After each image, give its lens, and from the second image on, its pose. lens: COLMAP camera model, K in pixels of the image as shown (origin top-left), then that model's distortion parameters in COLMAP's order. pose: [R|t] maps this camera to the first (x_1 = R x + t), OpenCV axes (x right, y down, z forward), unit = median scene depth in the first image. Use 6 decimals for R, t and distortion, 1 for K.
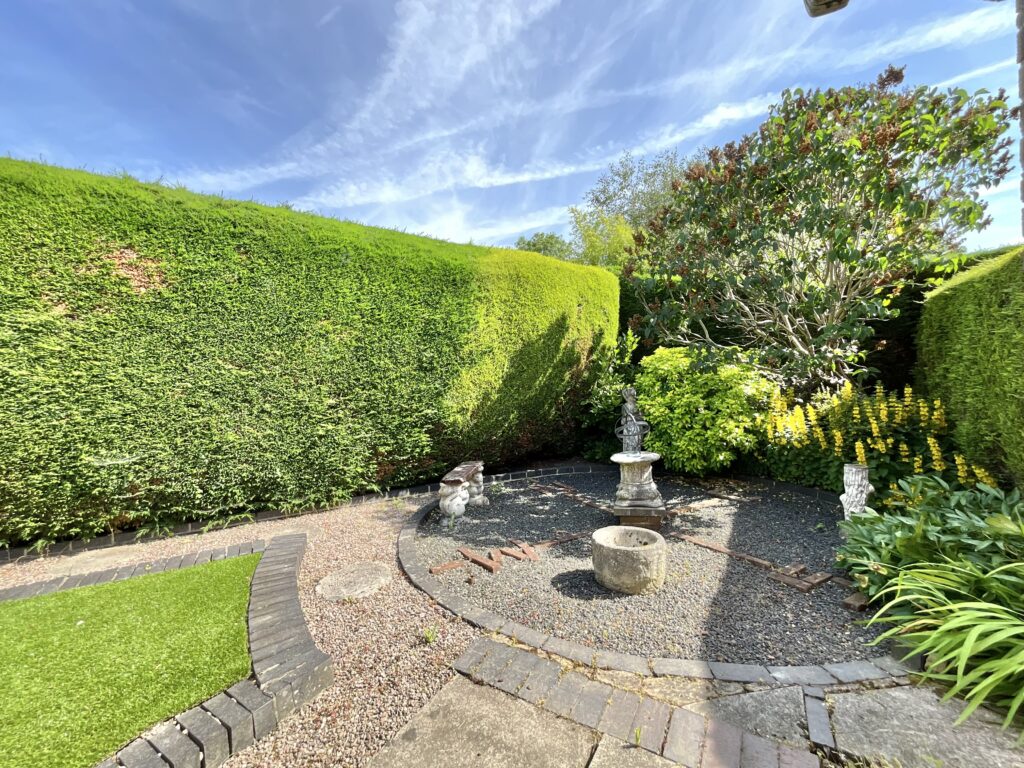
lens RADIAL K [[417.1, 0, 512.0], [0, 417.1, 384.0], [0, 0, 1]] dist [-0.001188, 0.000154]
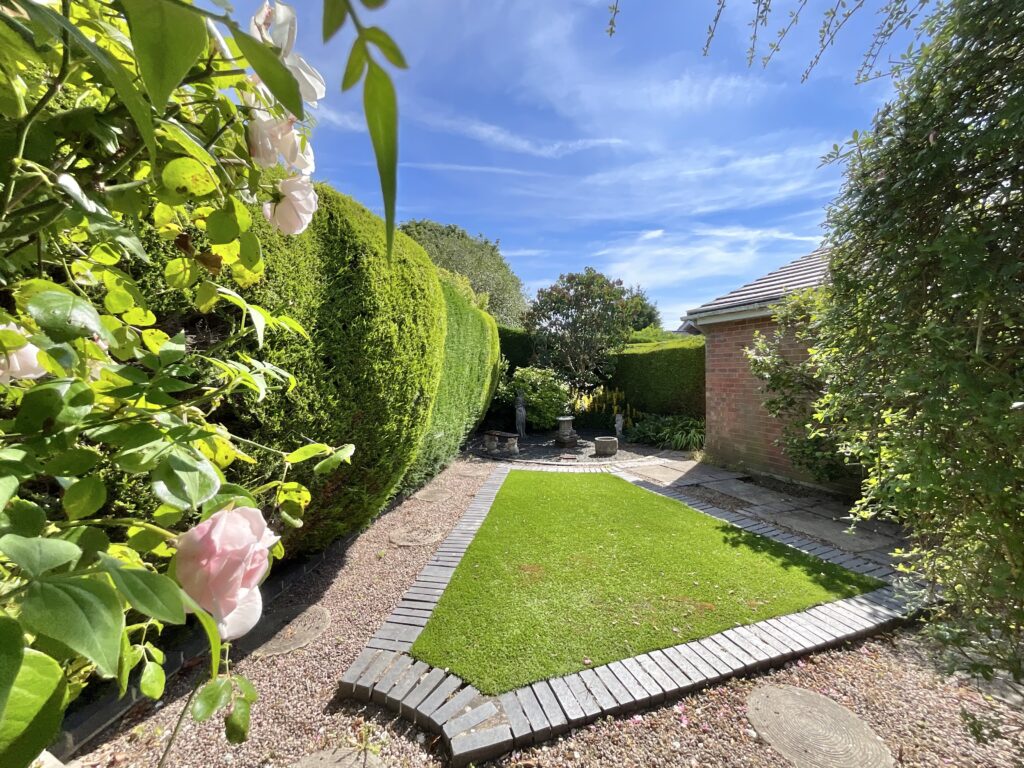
lens RADIAL K [[417.1, 0, 512.0], [0, 417.1, 384.0], [0, 0, 1]] dist [-0.001188, 0.000154]
pose [[0.633721, -0.004877, 0.773547, -1.466039], [0.004229, 0.999987, 0.002840, -0.022480], [-0.773550, 0.001472, 0.633733, -0.221703]]
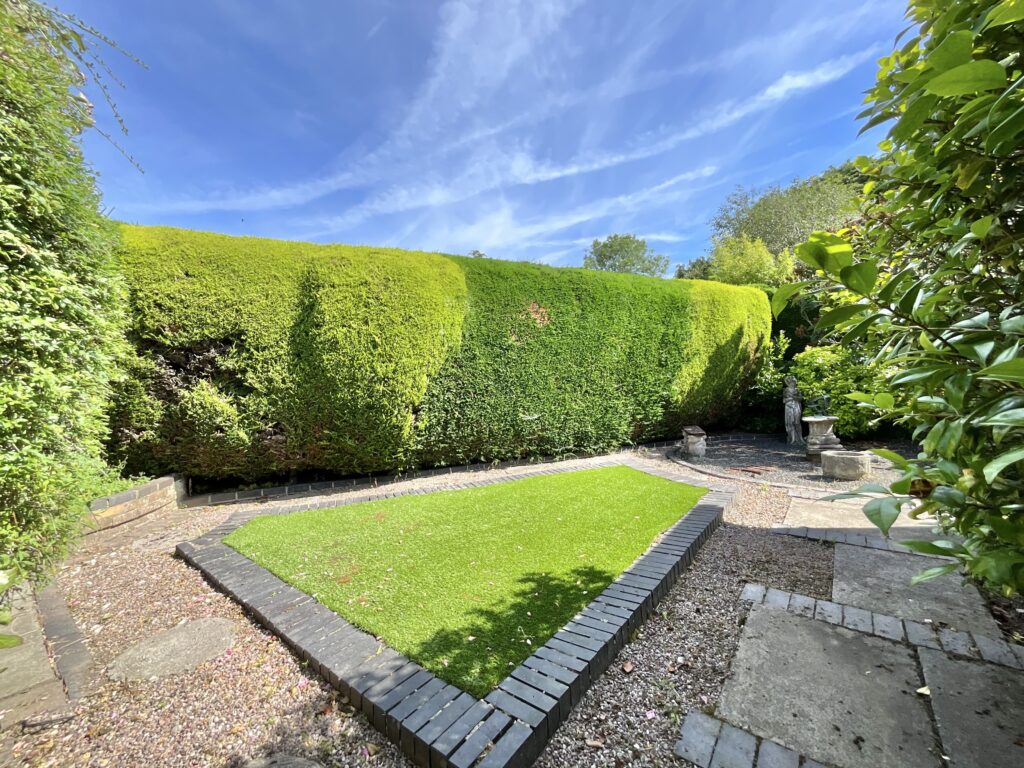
lens RADIAL K [[417.1, 0, 512.0], [0, 417.1, 384.0], [0, 0, 1]] dist [-0.001188, 0.000154]
pose [[0.992248, -0.012834, -0.123609, -0.564315], [0.013715, 0.999886, 0.006278, 0.015700], [0.123515, -0.007925, 0.992311, -0.597614]]
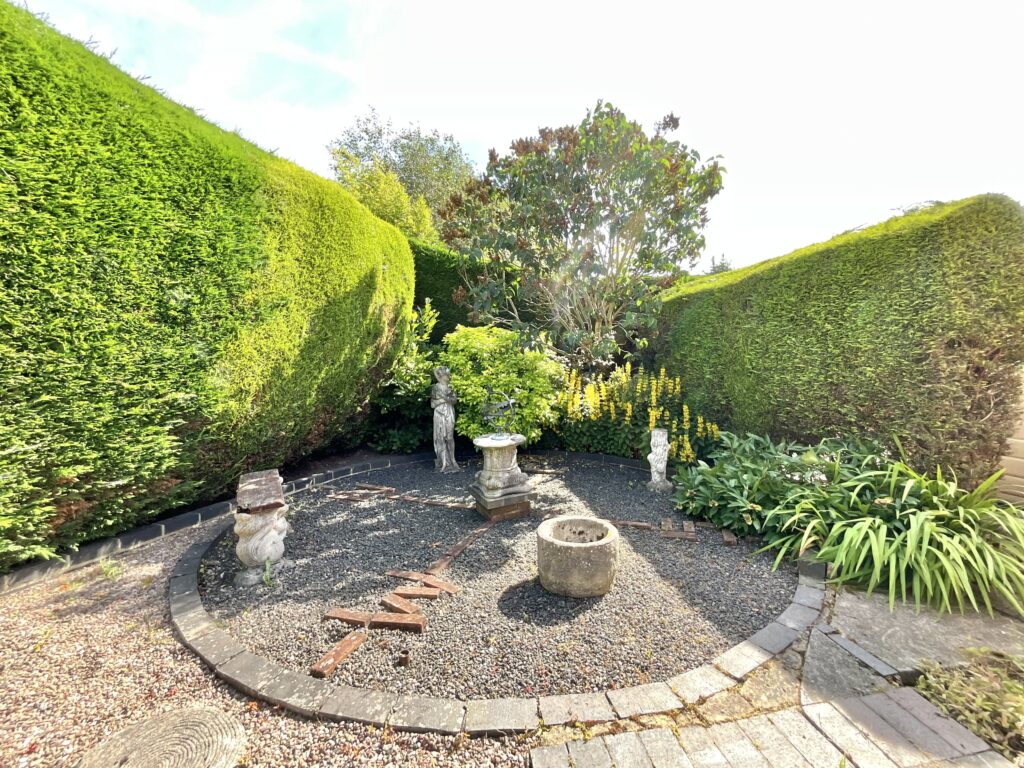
lens RADIAL K [[415.3, 0, 512.0], [0, 415.3, 384.0], [0, 0, 1]] dist [0.001277, 0.000344]
pose [[0.758611, -0.003241, 0.651536, -0.224038], [-0.014078, 0.999673, 0.021364, 0.031186], [-0.651392, -0.025379, 0.758317, 0.267063]]
